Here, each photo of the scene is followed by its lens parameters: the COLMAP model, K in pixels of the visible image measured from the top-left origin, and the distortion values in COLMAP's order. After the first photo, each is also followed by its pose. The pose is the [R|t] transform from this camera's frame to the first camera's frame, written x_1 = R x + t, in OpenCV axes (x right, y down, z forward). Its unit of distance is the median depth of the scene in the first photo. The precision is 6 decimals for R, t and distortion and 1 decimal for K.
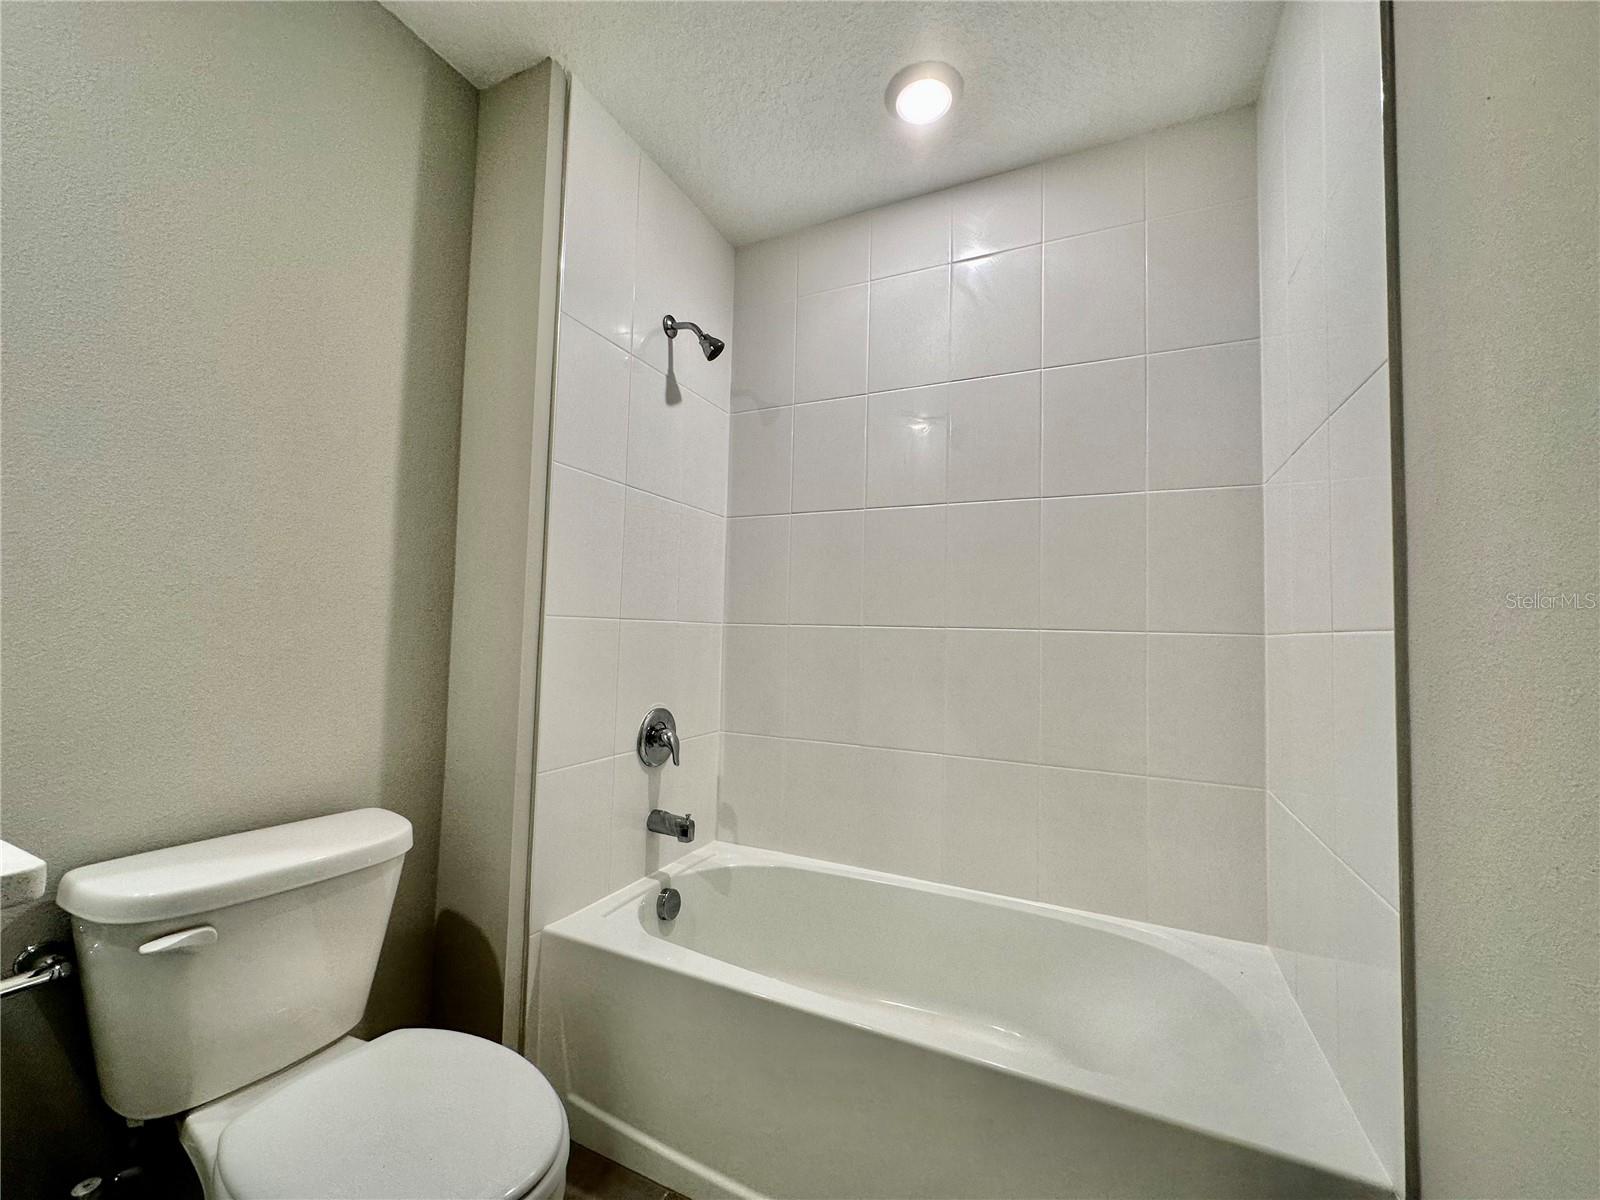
lens RADIAL K [[639.4, 0, 798.8], [0, 639.4, 594.9], [0, 0, 1]] dist [-0.008605, 0.000221]
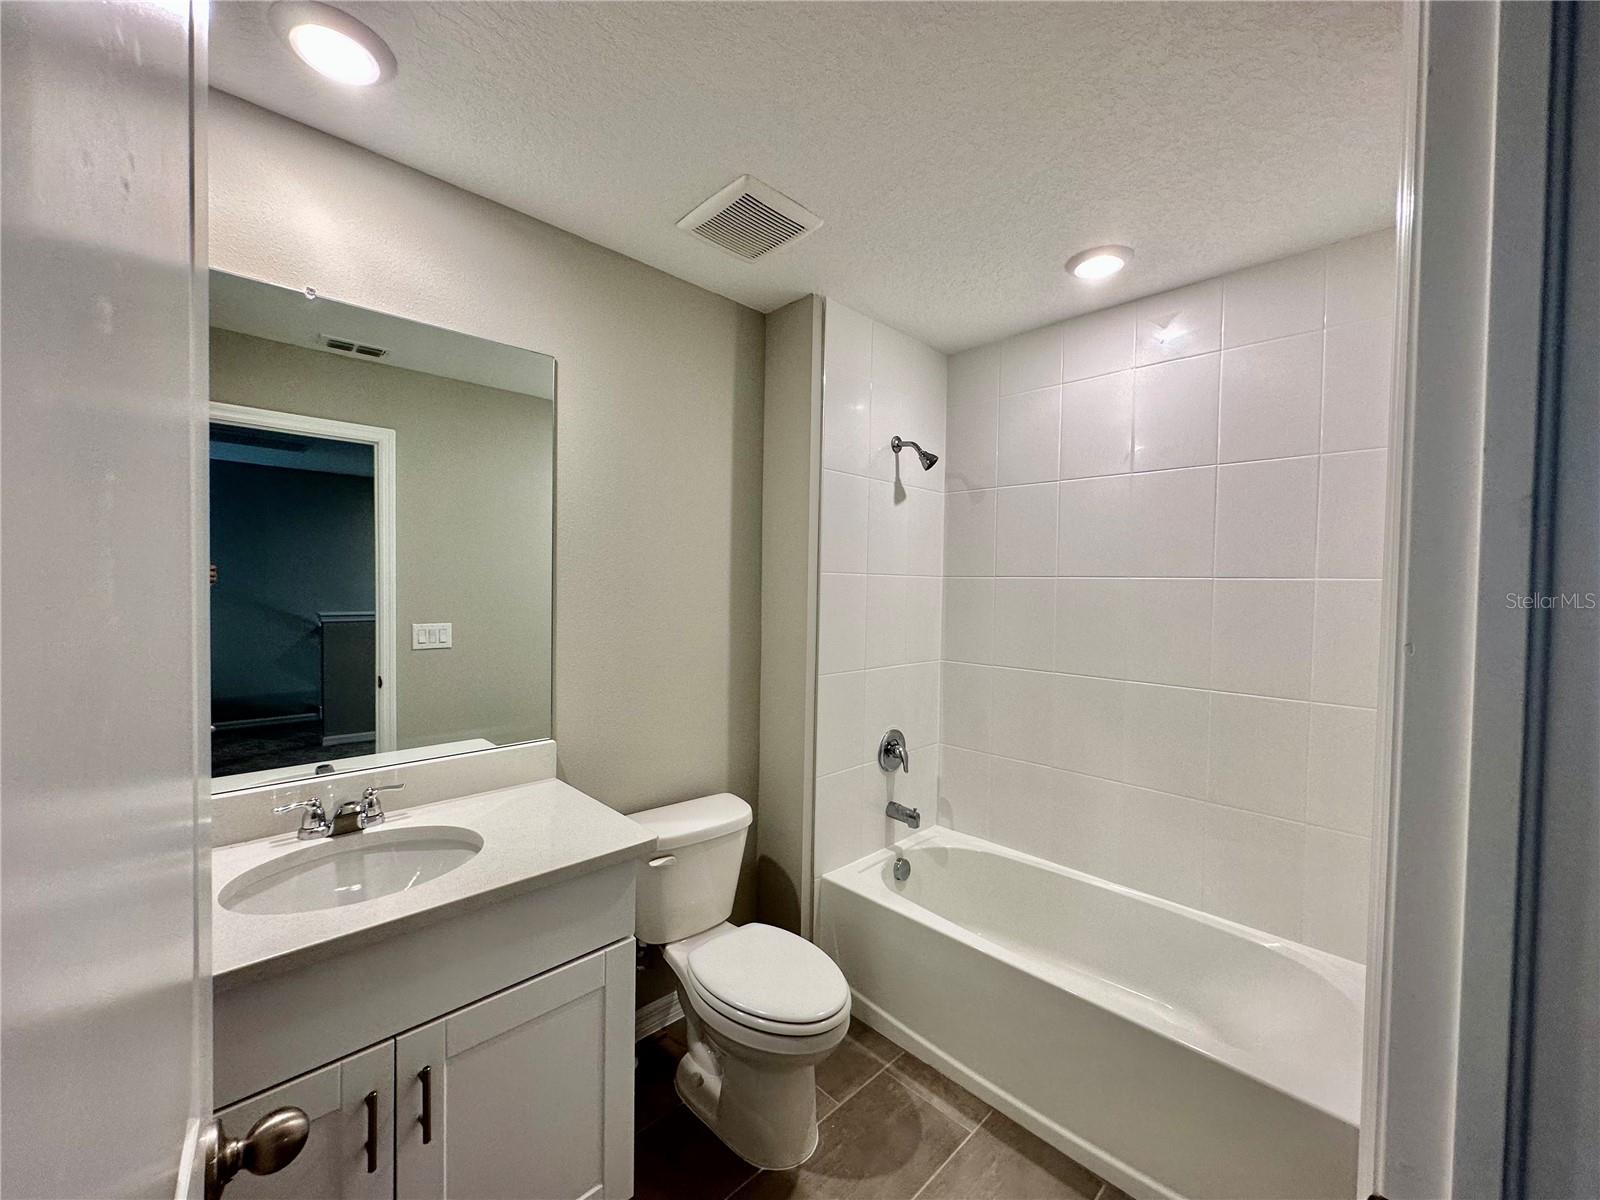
lens RADIAL K [[639.4, 0, 798.5], [0, 639.4, 594.7], [0, 0, 1]] dist [-0.008605, 0.000221]
pose [[0.939444, -0.001884, -0.342698, 0.063415], [0.024344, 0.997825, 0.061252, -0.205817], [0.341837, -0.065885, 0.937447, -0.347201]]
